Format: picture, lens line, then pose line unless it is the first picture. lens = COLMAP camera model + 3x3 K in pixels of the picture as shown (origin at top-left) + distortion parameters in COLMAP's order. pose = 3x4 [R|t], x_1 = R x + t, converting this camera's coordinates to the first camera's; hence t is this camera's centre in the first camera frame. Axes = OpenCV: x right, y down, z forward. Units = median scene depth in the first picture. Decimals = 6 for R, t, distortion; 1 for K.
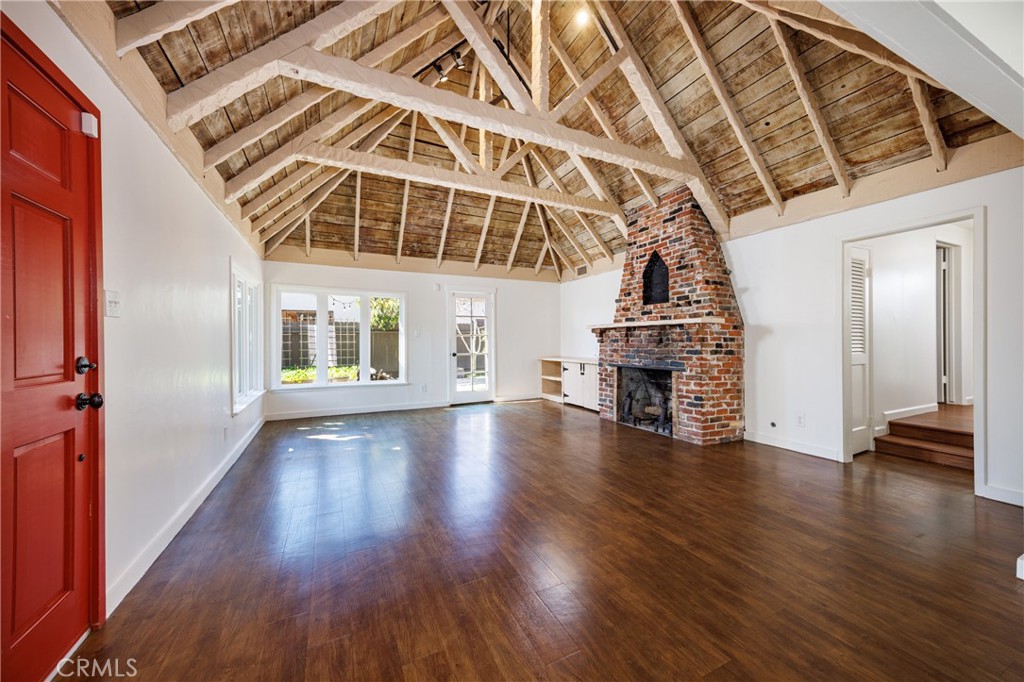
lens RADIAL K [[356.7, 0, 543.3], [0, 356.7, 339.3], [0, 0, 1]] dist [0.019222, 0.000077]
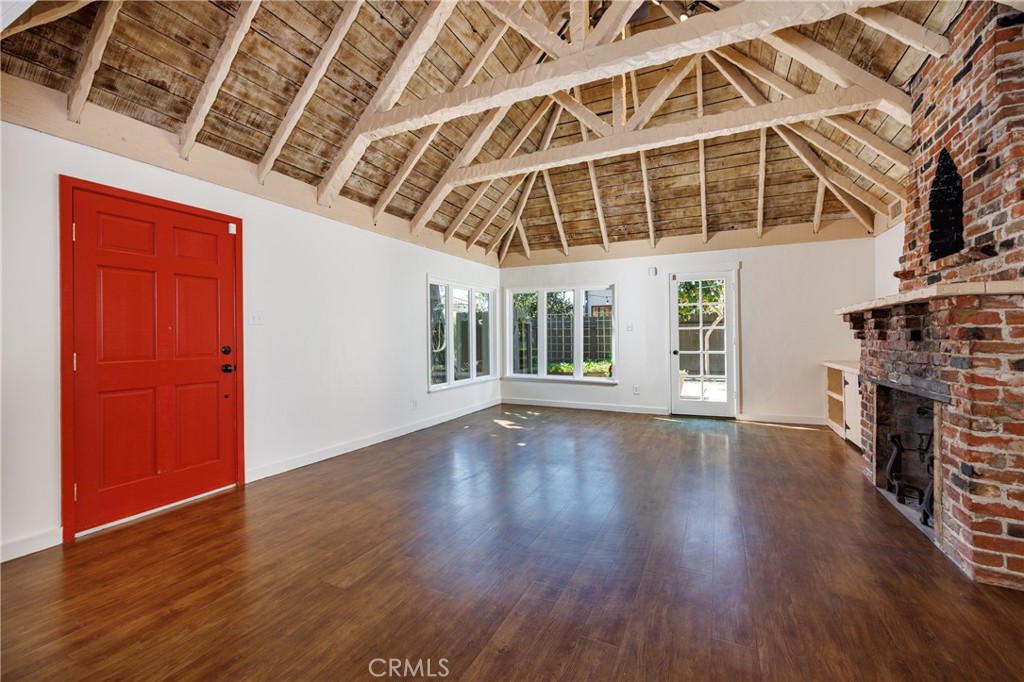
lens RADIAL K [[432.5, 0, 559.4], [0, 432.5, 332.5], [0, 0, 1]] dist [-0.000362, 0.000082]
pose [[0.629799, -0.005108, -0.776741, 0.436141], [0.005975, 0.999981, -0.001731, -0.002596], [0.776735, -0.003550, 0.629817, 0.235779]]
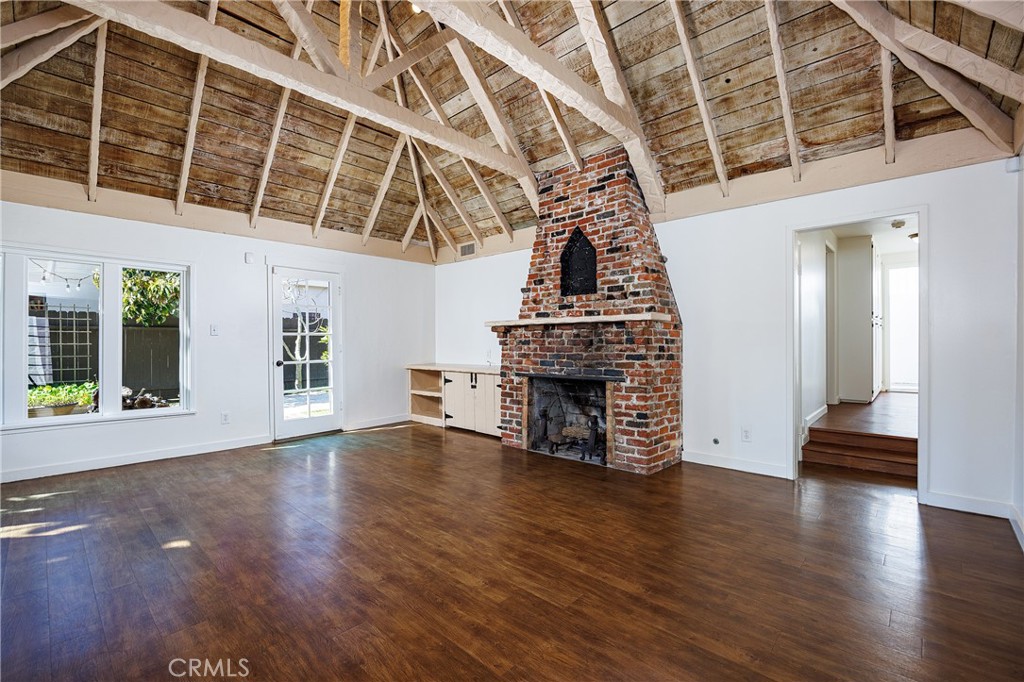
lens RADIAL K [[420.5, 0, 524.9], [0, 420.5, 341.8], [0, 0, 1]] dist [-0.010856, 0.000036]
pose [[0.947653, 0.001044, 0.319299, -0.088076], [-0.002214, 0.999992, 0.003302, -0.000596], [-0.319293, -0.003836, 0.947648, 0.169587]]
